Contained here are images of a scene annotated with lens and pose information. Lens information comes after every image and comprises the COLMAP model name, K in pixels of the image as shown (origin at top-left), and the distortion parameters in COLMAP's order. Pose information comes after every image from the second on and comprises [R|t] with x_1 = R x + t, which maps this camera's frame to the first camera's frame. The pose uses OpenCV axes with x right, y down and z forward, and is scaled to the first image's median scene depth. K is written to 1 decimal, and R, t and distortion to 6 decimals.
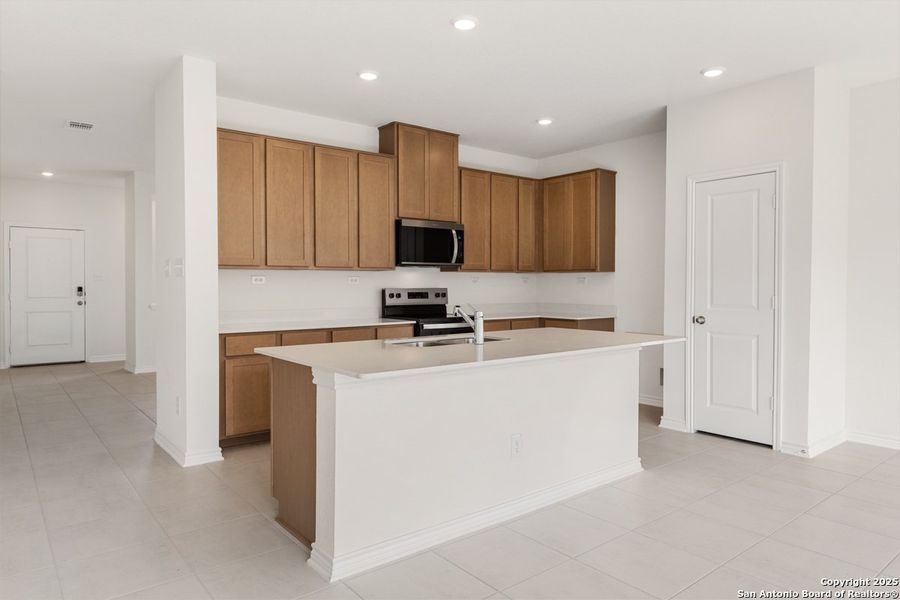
lens RADIAL K [[568.8, 0, 452.9], [0, 568.8, 291.2], [0, 0, 1]] dist [-0.003426, -0.002173]
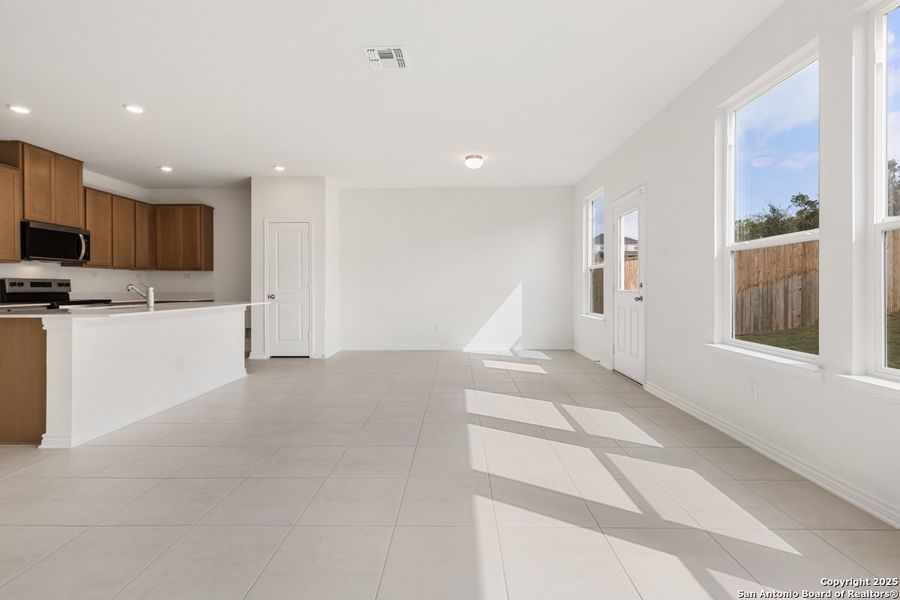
lens RADIAL K [[400.7, 0, 453.5], [0, 400.7, 291.2], [0, 0, 1]] dist [0.001230, 0.000109]
pose [[0.633312, -0.009264, 0.773841, -0.168219], [0.012742, 0.999918, 0.001542, 0.031717], [-0.773792, 0.008883, 0.633378, -0.239140]]
